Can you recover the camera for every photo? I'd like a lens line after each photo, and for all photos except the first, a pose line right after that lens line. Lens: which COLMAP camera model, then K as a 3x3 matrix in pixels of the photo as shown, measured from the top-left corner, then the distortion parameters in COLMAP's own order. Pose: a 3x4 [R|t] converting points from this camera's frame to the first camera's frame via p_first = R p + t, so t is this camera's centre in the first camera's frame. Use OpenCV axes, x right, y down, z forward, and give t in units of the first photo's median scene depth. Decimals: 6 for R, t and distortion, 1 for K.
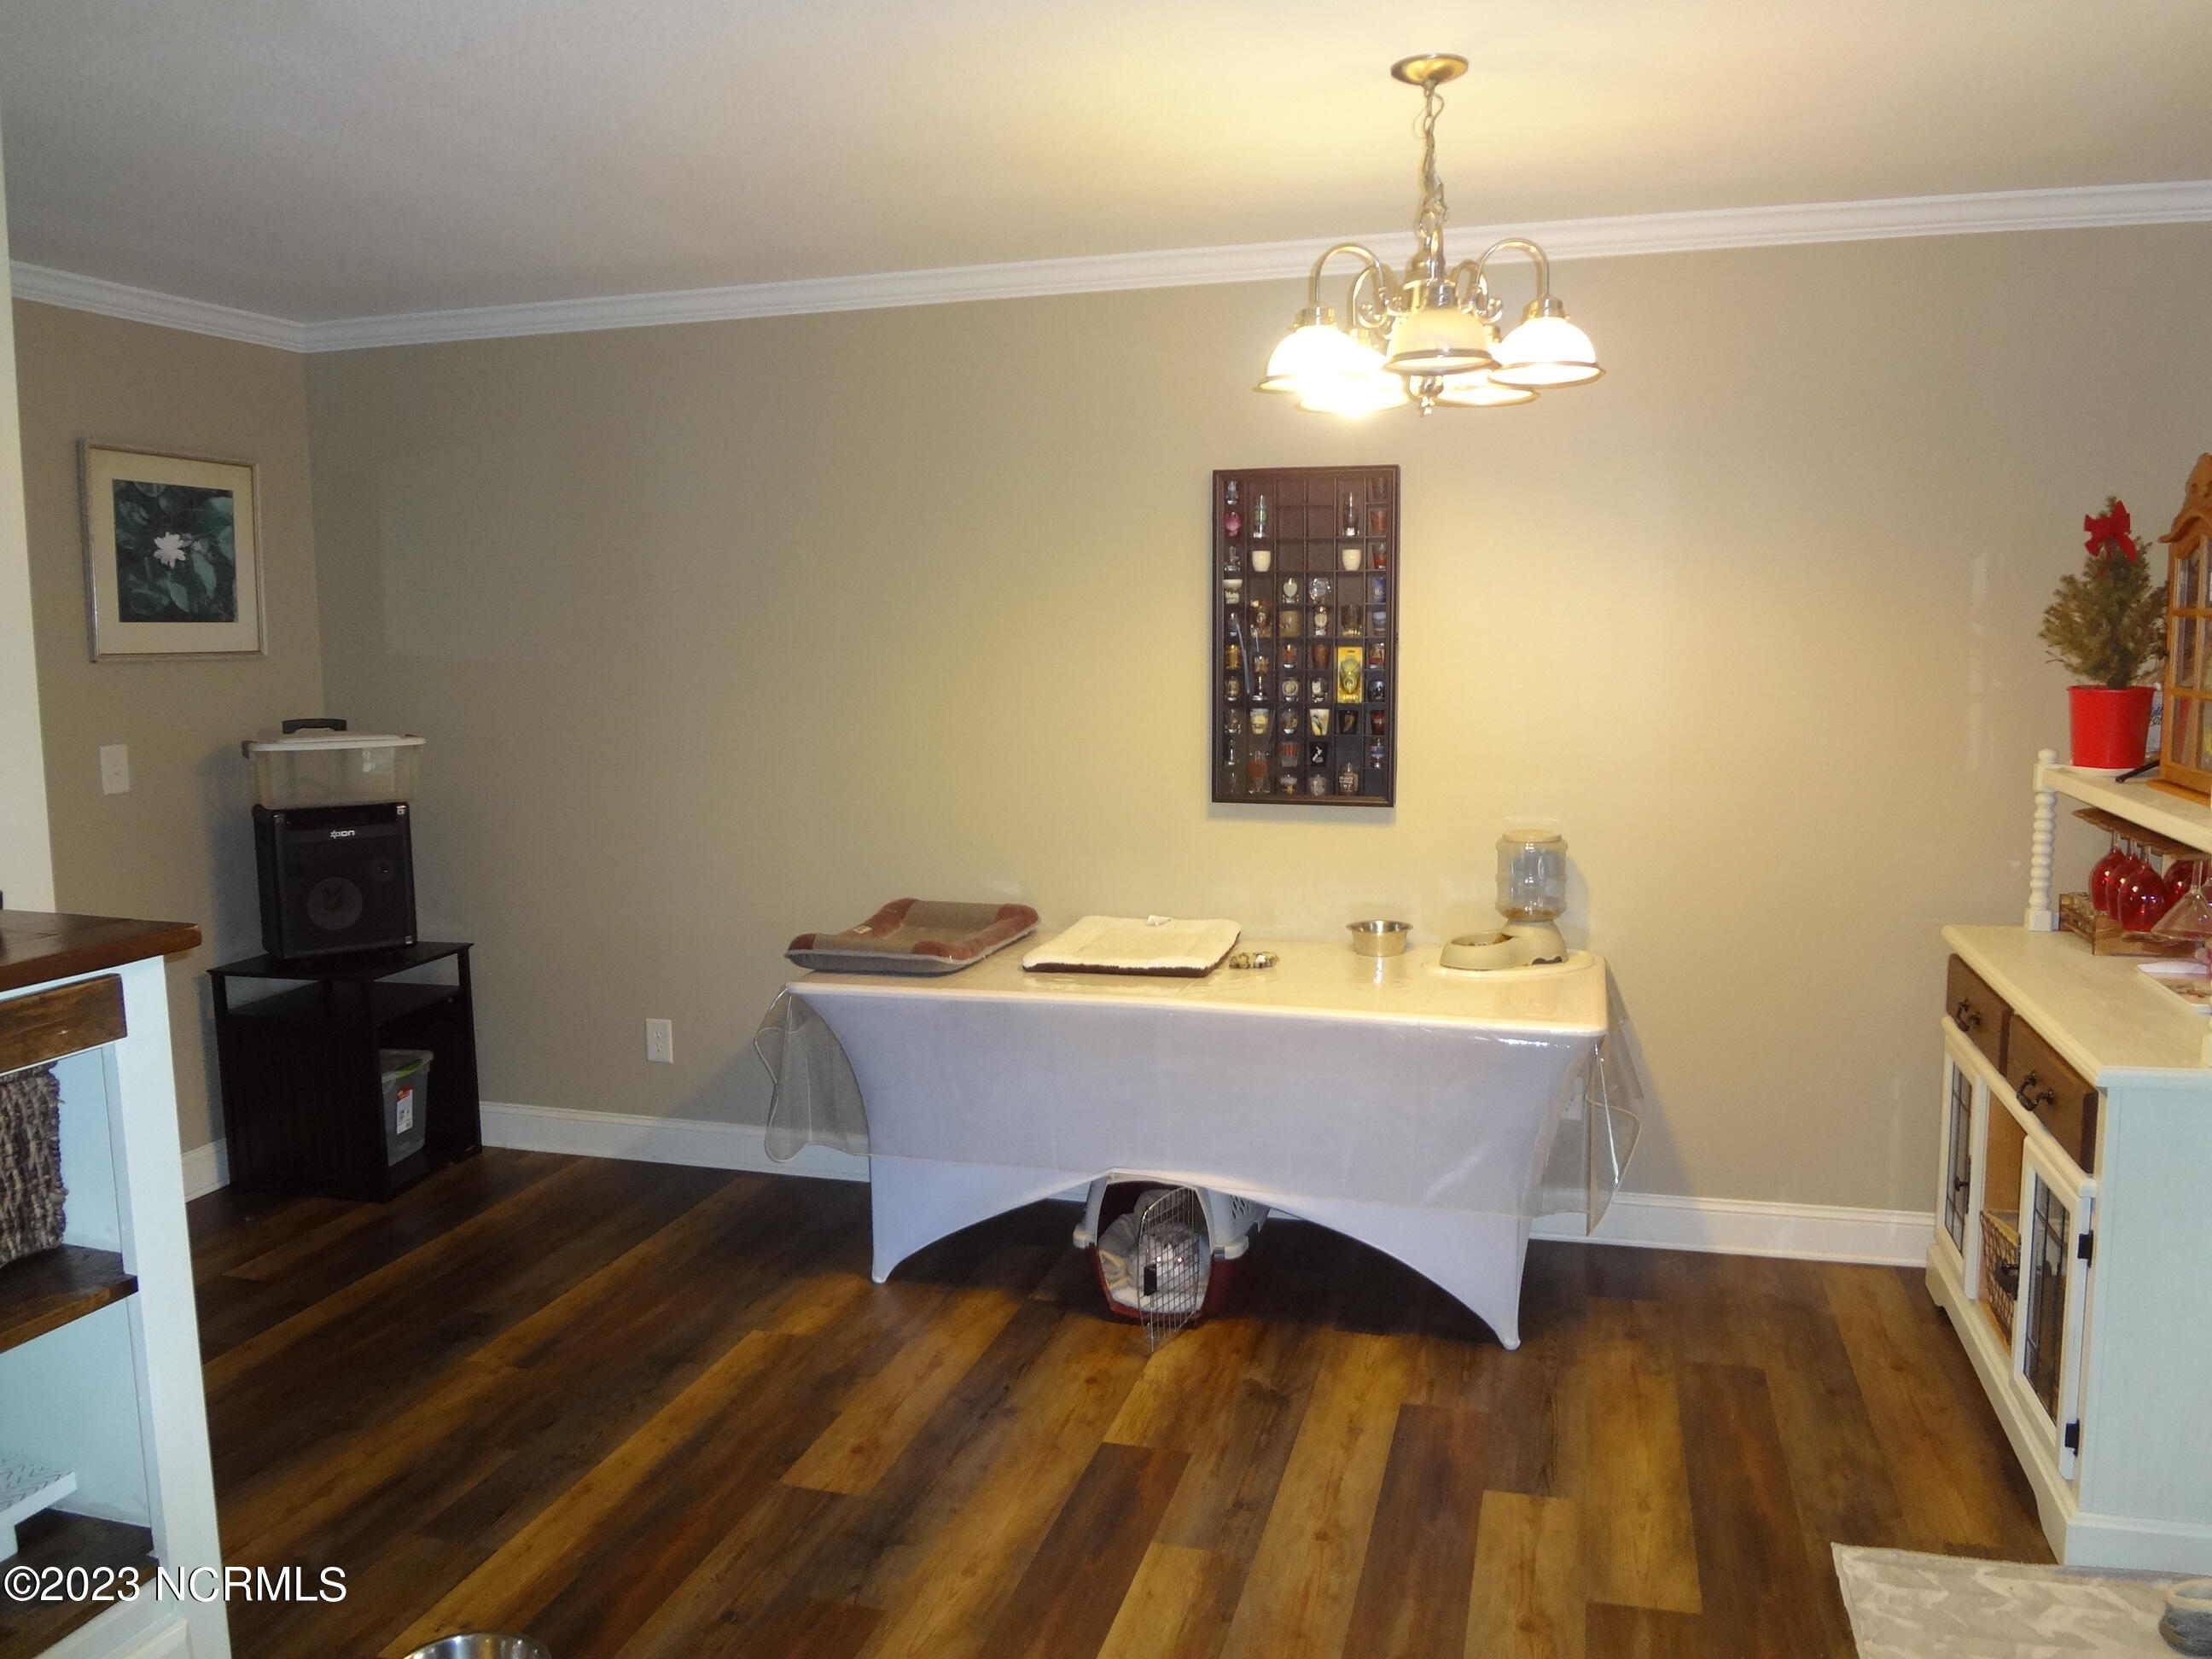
lens RADIAL K [[1654.0, 0, 1087.3], [0, 1654.0, 830.5], [0, 0, 1]] dist [-0.051802, 0.015121]
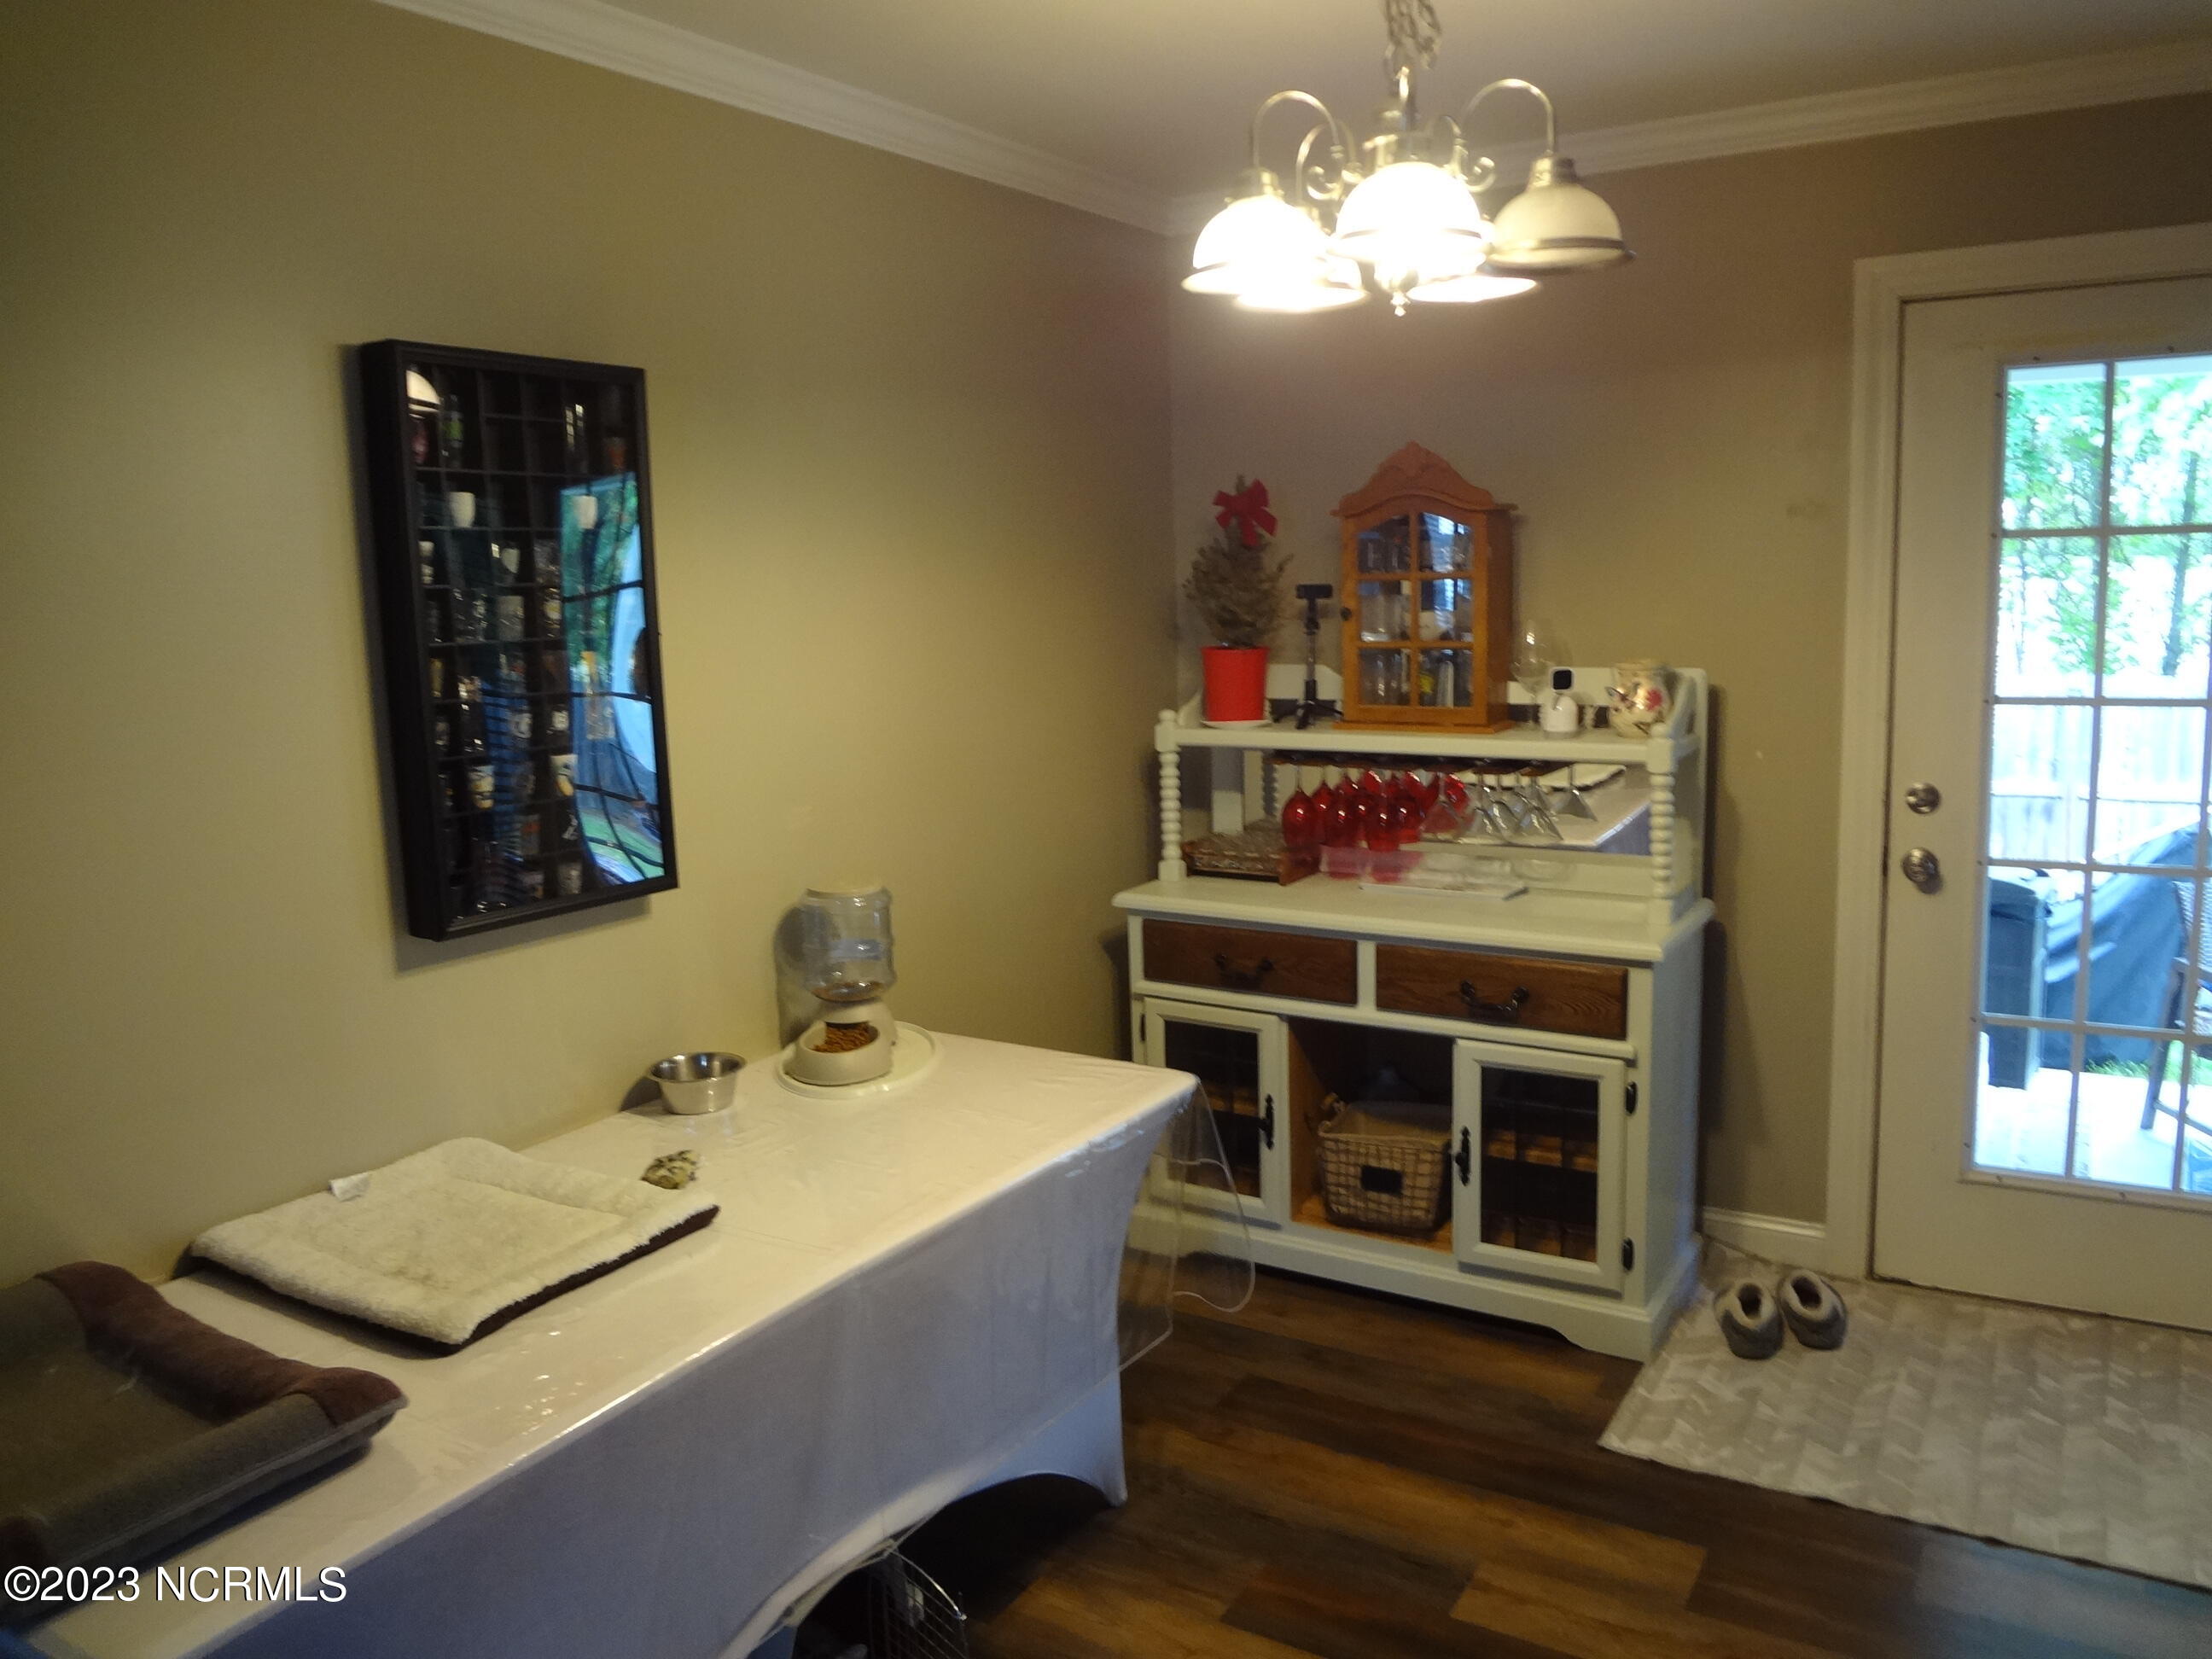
lens RADIAL K [[1654.0, 0, 1087.3], [0, 1654.0, 830.5], [0, 0, 1]] dist [-0.051802, 0.015121]
pose [[0.264592, -0.144051, 0.953541, -0.501298], [0.147763, 0.983161, 0.107524, -0.104046], [-0.952973, 0.112448, 0.281422, 0.809267]]
